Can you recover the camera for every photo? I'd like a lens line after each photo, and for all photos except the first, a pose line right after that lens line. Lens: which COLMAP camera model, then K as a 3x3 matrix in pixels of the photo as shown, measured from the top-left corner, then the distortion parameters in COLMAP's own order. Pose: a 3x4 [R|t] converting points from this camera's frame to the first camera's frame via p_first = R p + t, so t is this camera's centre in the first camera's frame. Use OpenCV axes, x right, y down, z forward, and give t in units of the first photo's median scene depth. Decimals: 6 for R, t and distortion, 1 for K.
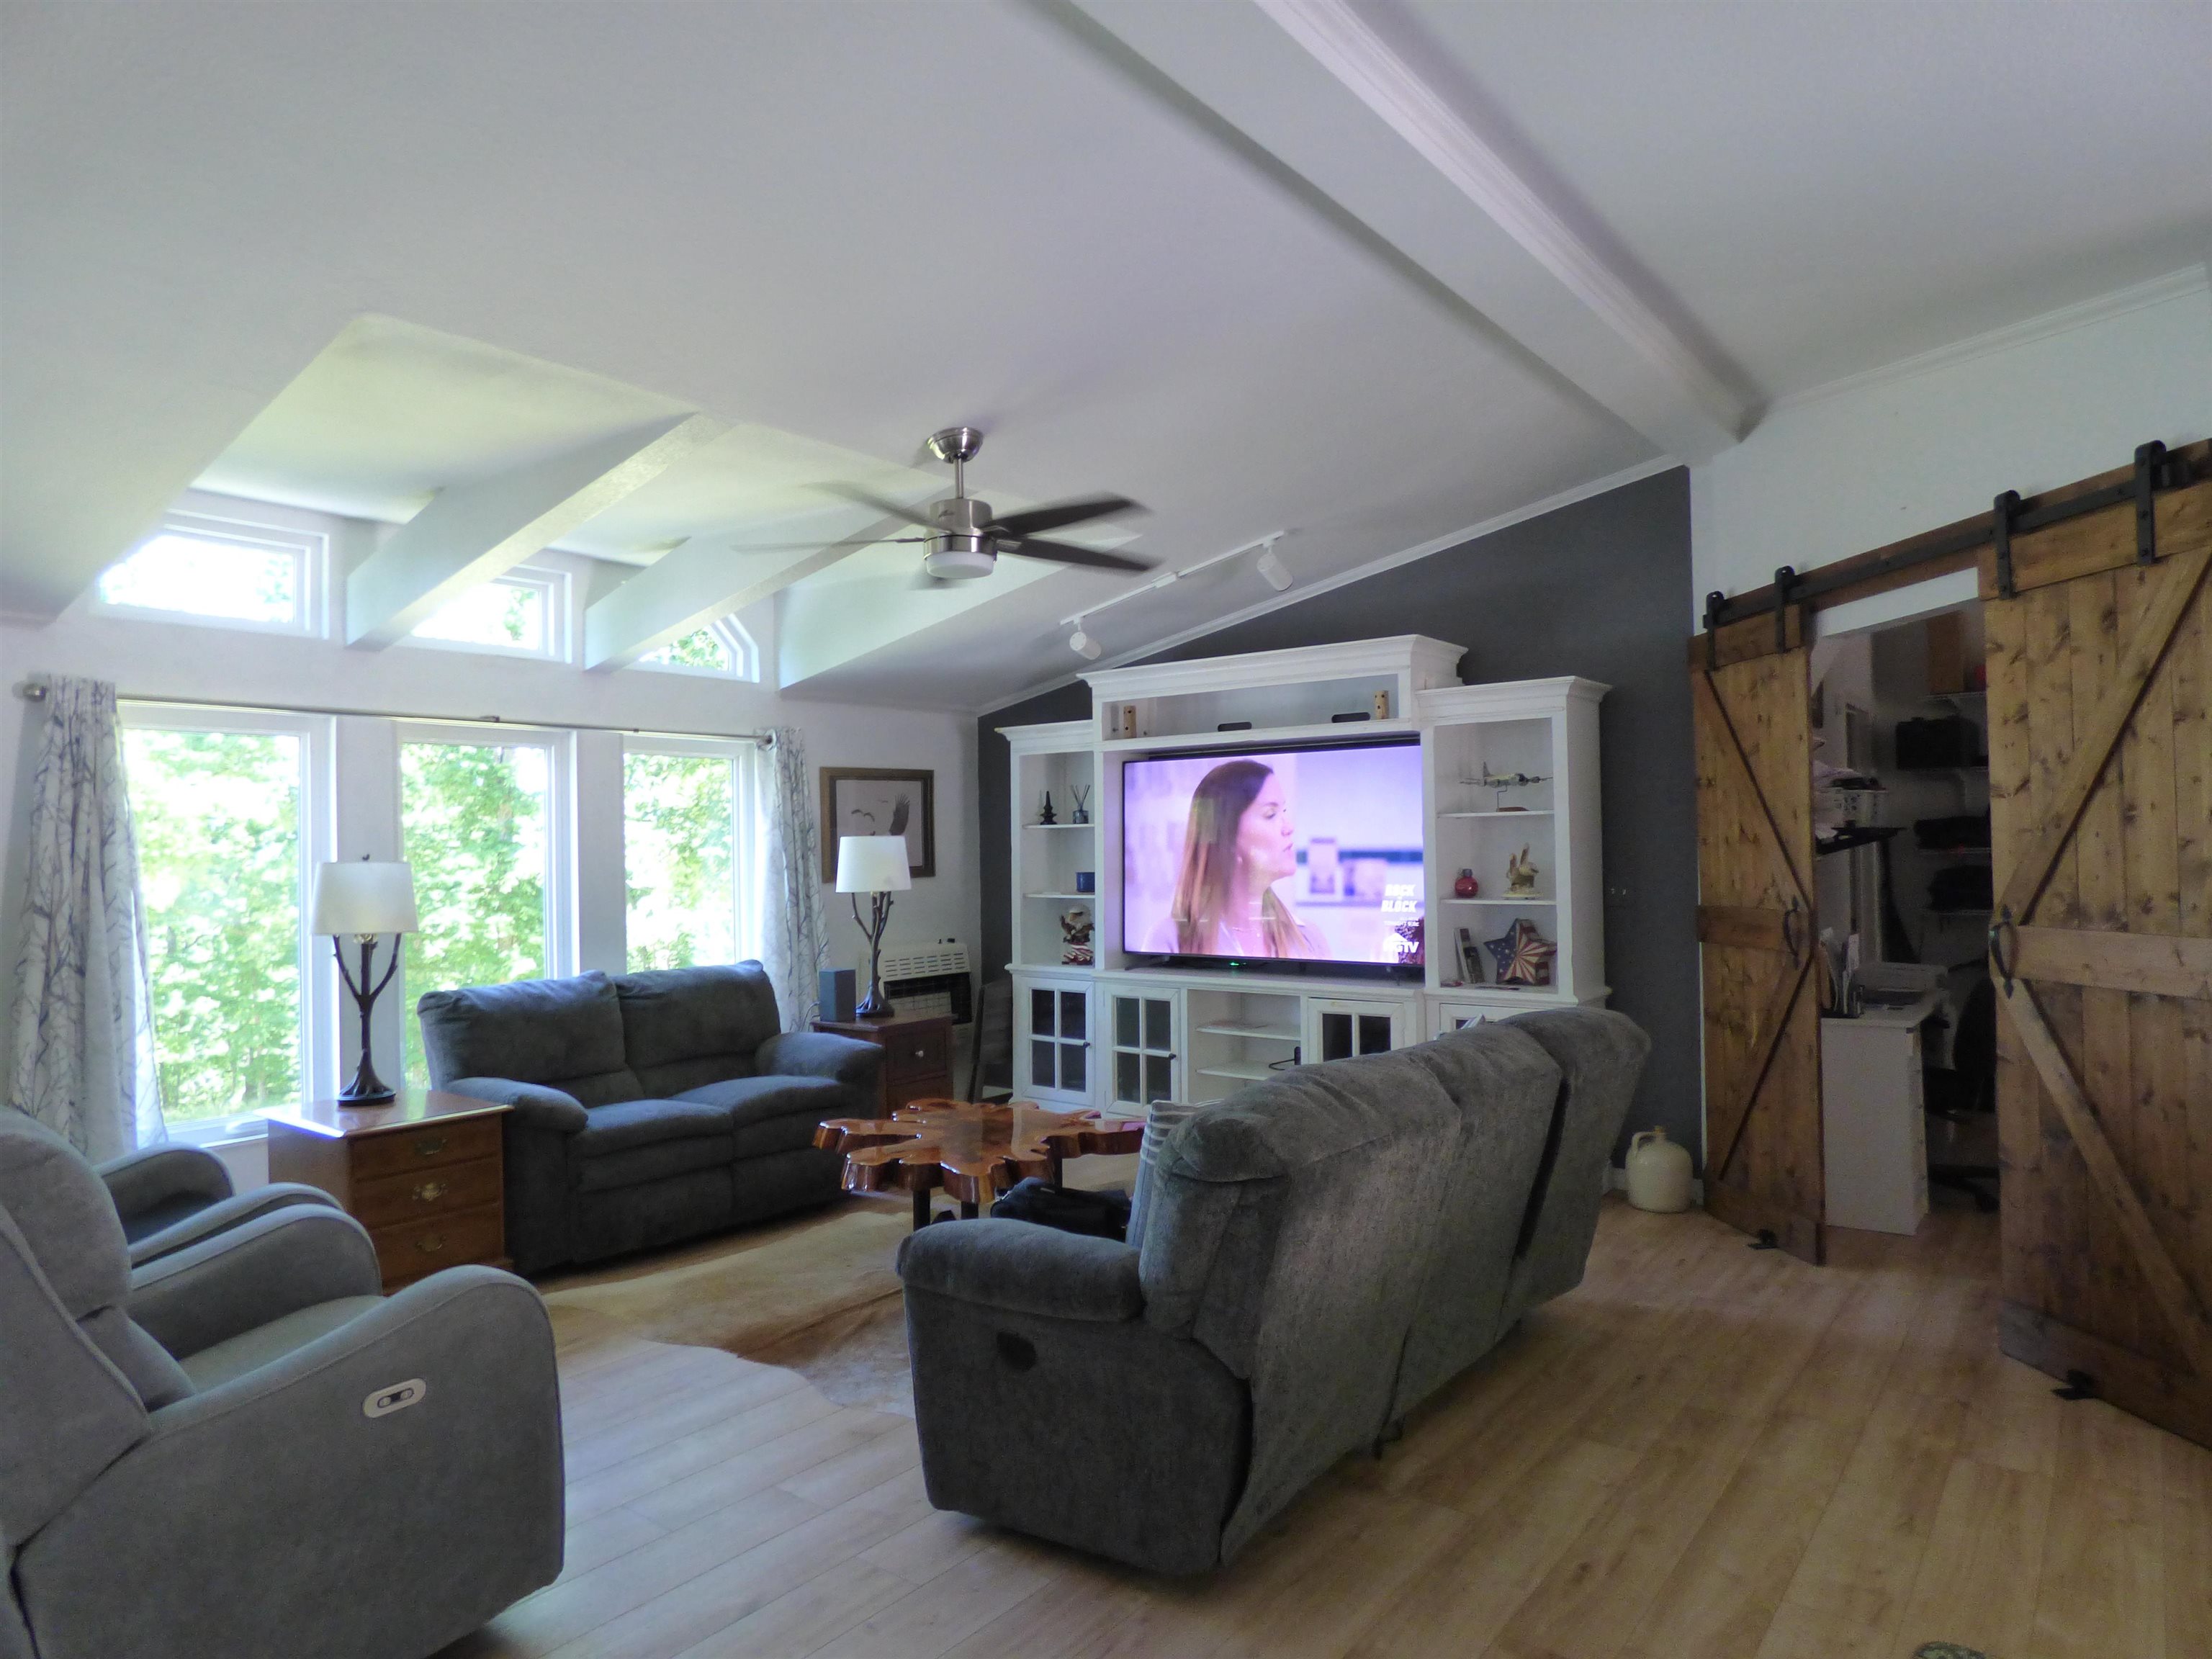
lens RADIAL K [[1390.8, 0, 1115.6], [0, 1390.8, 823.9], [0, 0, 1]] dist [-0.003144, 0.001857]
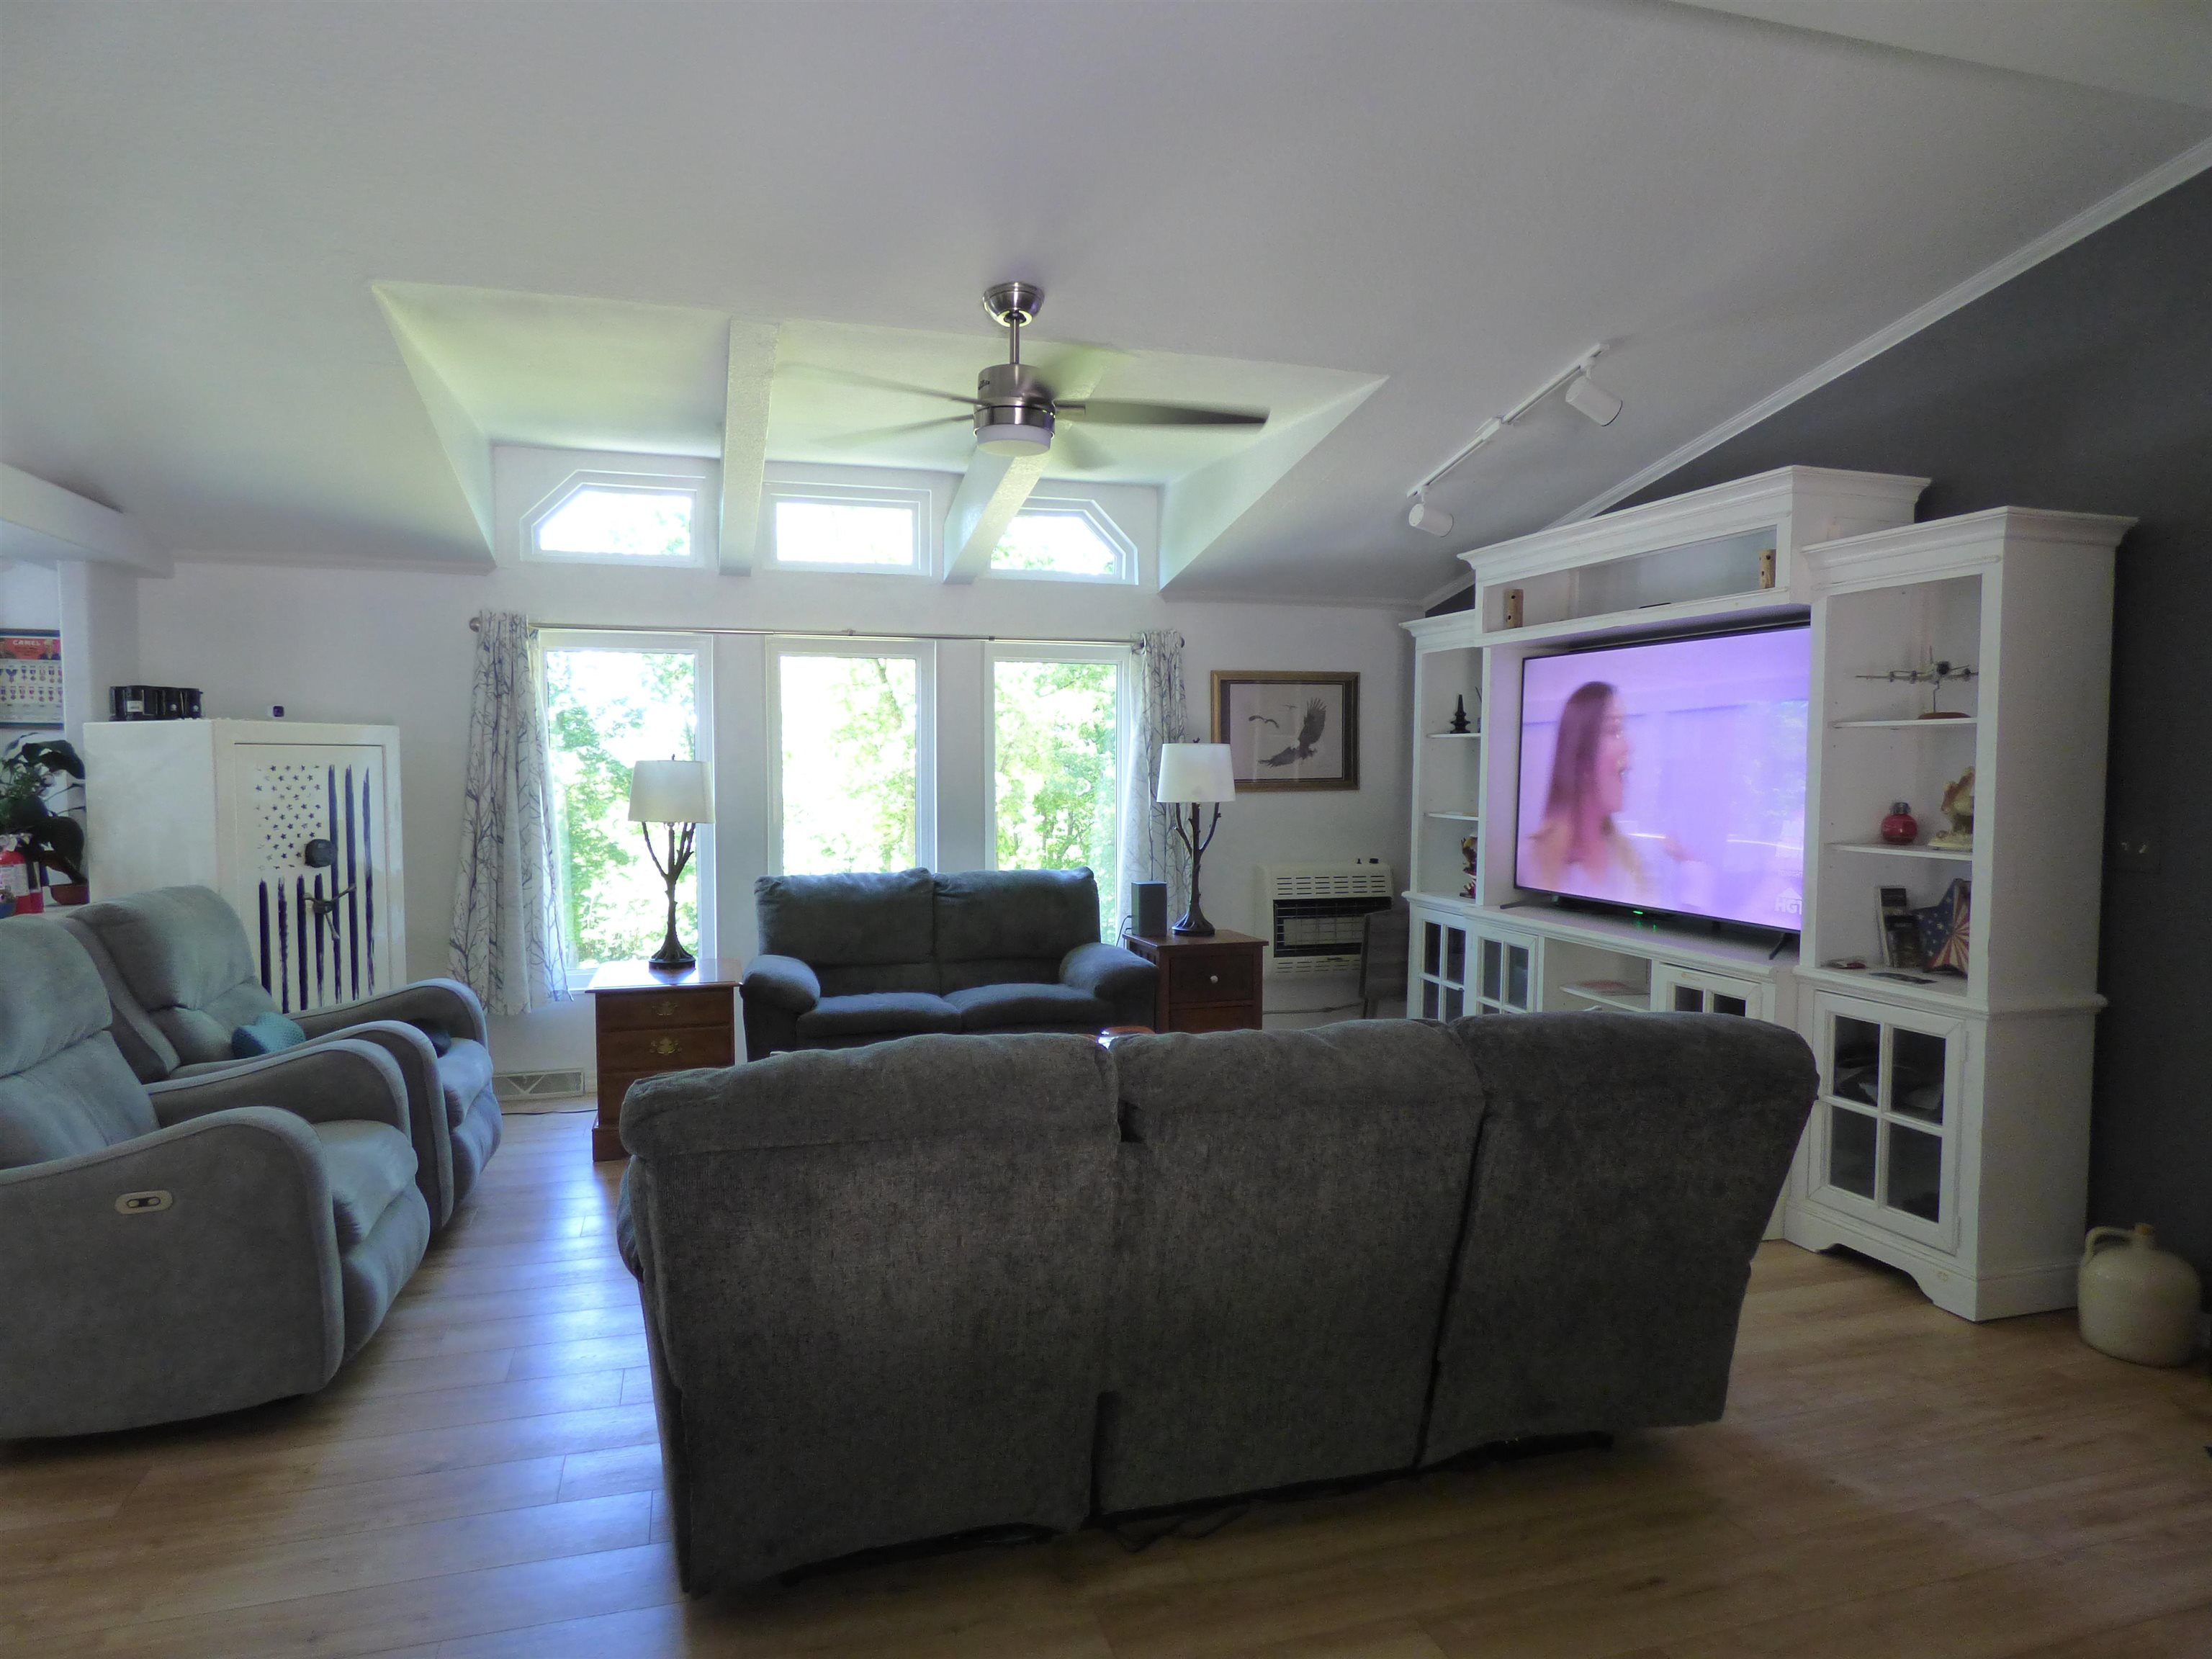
lens RADIAL K [[1379.2, 0, 1107.4], [0, 1379.2, 836.5], [0, 0, 1]] dist [-0.017515, 0.006320]
pose [[0.808618, 0.051865, -0.586044, 0.339472], [-0.006815, 0.996866, 0.078820, -0.002024], [0.588295, -0.059741, 0.806437, 0.221445]]
